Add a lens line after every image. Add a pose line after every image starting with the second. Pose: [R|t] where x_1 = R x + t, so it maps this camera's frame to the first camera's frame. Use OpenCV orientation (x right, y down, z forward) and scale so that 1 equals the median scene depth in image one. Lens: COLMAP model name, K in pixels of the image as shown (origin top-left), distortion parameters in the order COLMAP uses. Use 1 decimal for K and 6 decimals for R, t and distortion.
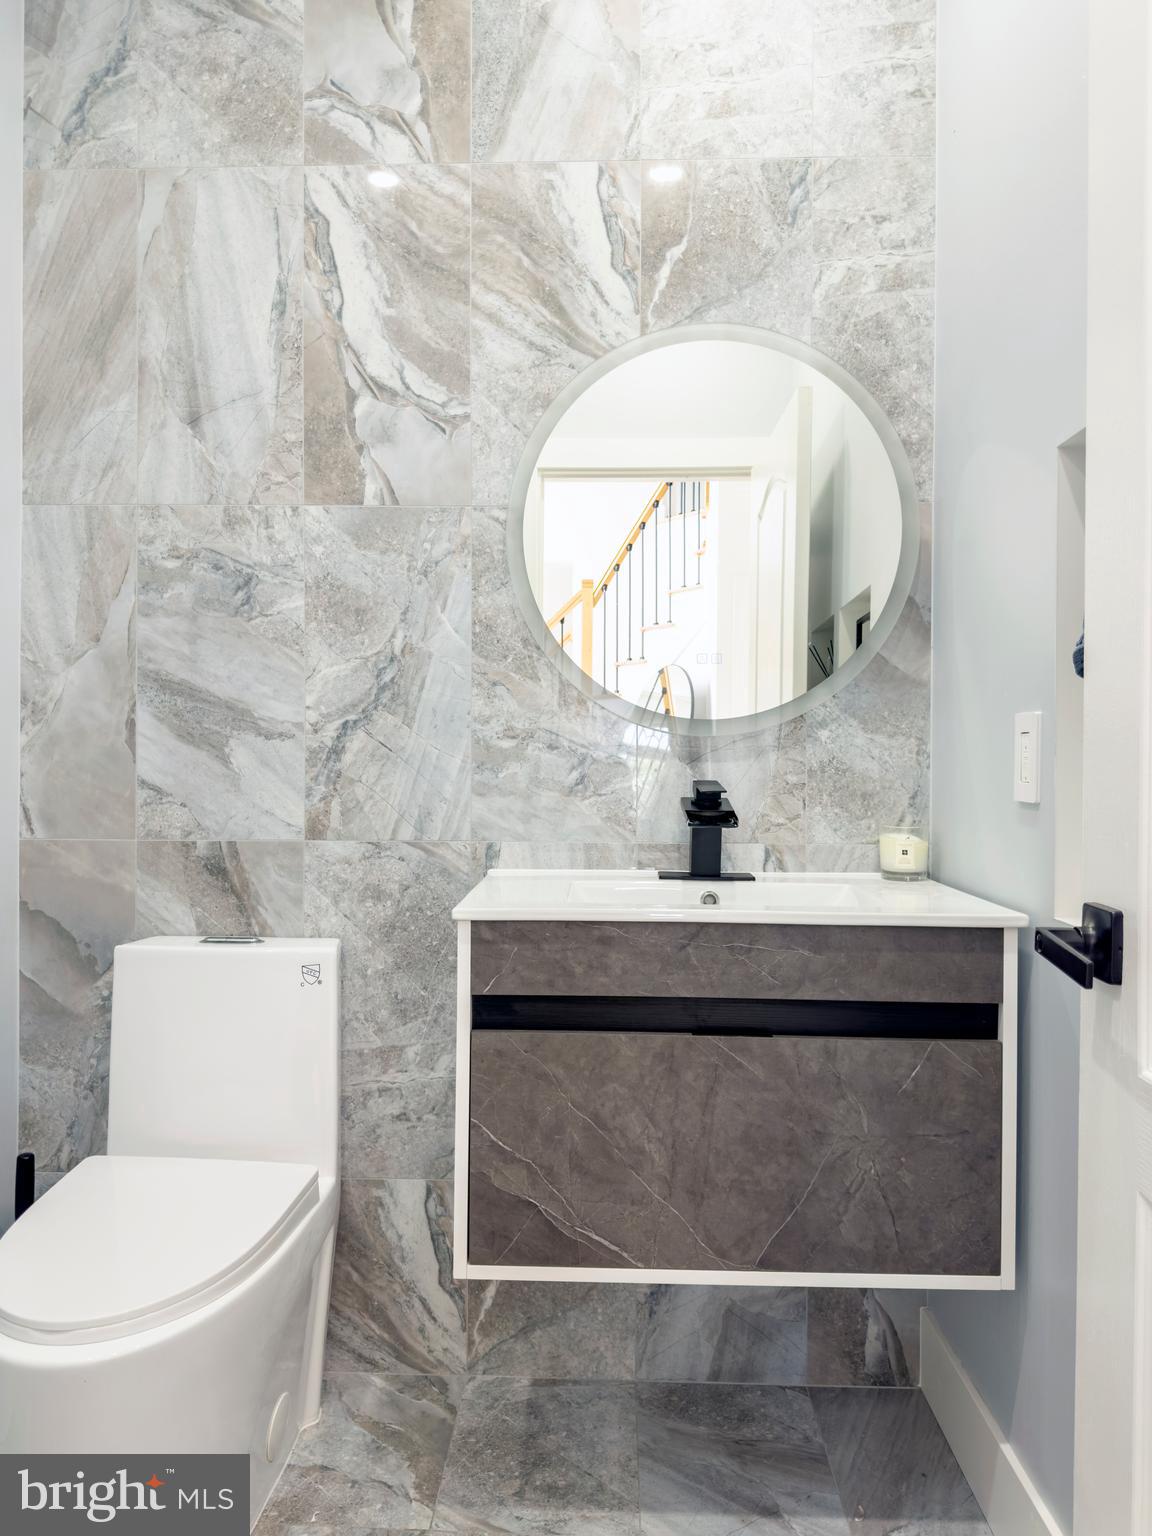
lens RADIAL K [[1103.1, 0, 589.2], [0, 1103.1, 769.0], [0, 0, 1]] dist [0.077083, -0.108604]
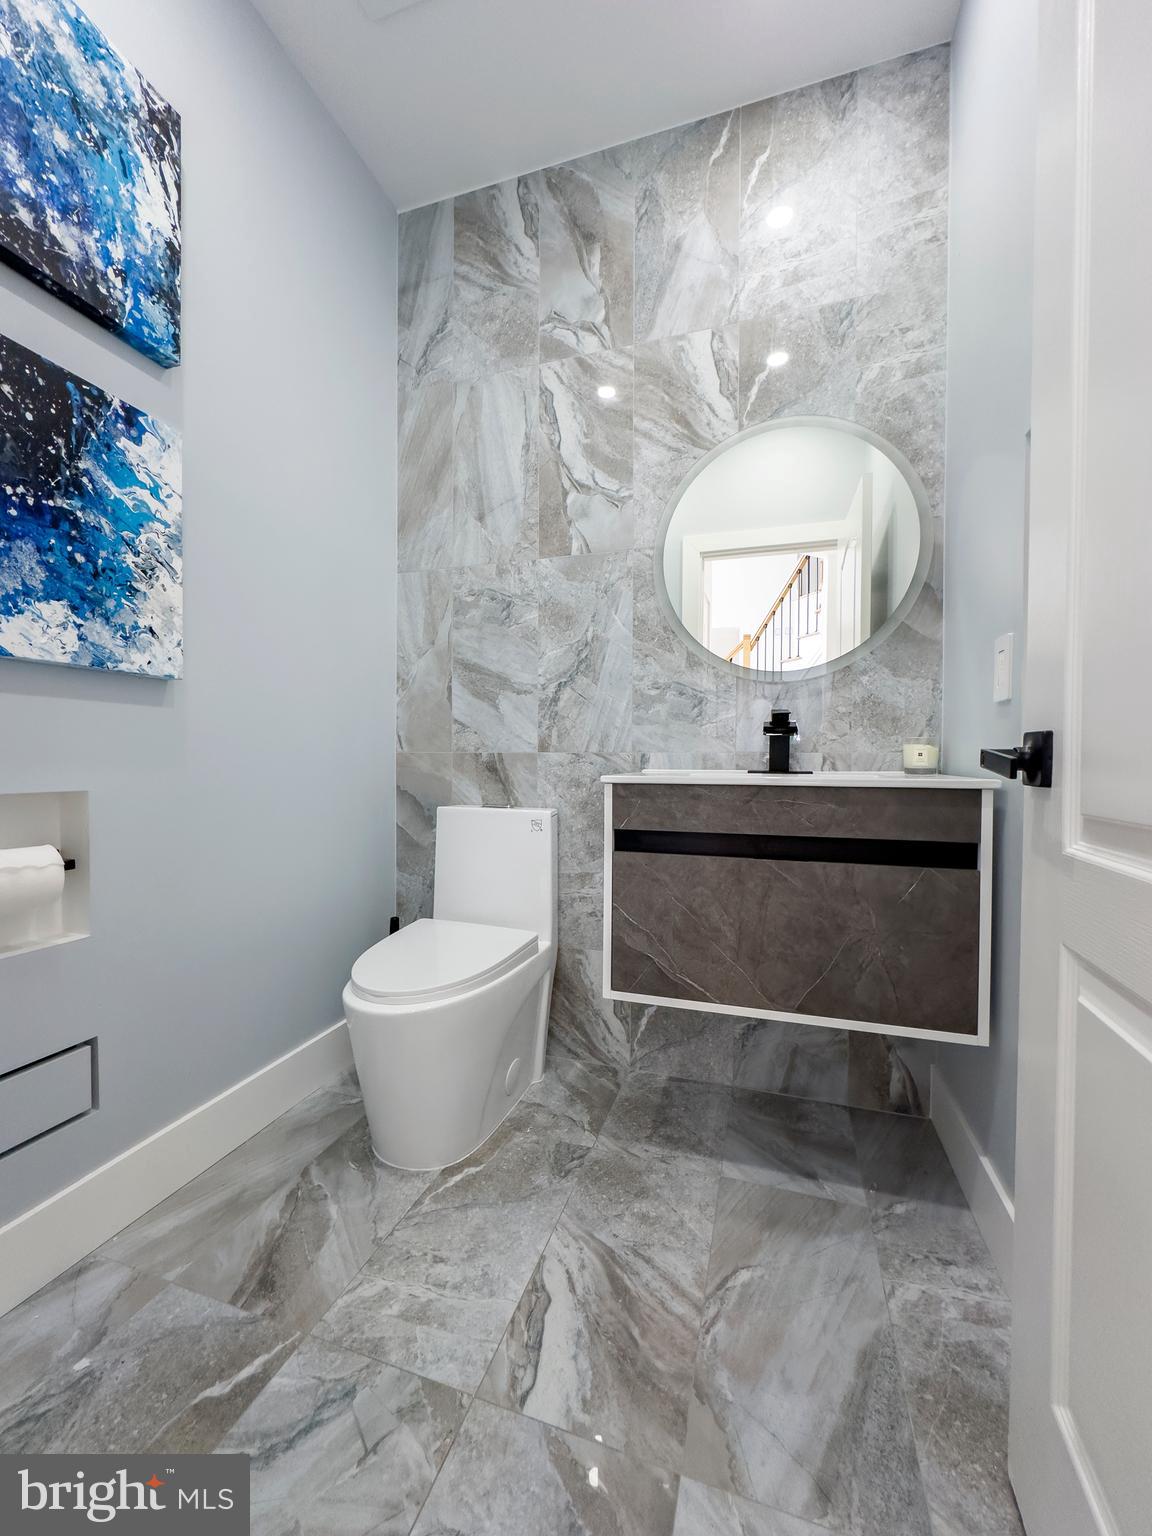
lens RADIAL K [[631.1, 0, 576.0], [0, 631.1, 768.0], [0, 0, 1]] dist [-0.000554, 0.000268]
pose [[0.959768, 0.002495, -0.280784, 0.077650], [-0.000072, 0.999963, 0.008640, 0.081093], [0.280795, -0.008272, 0.959732, 0.069590]]
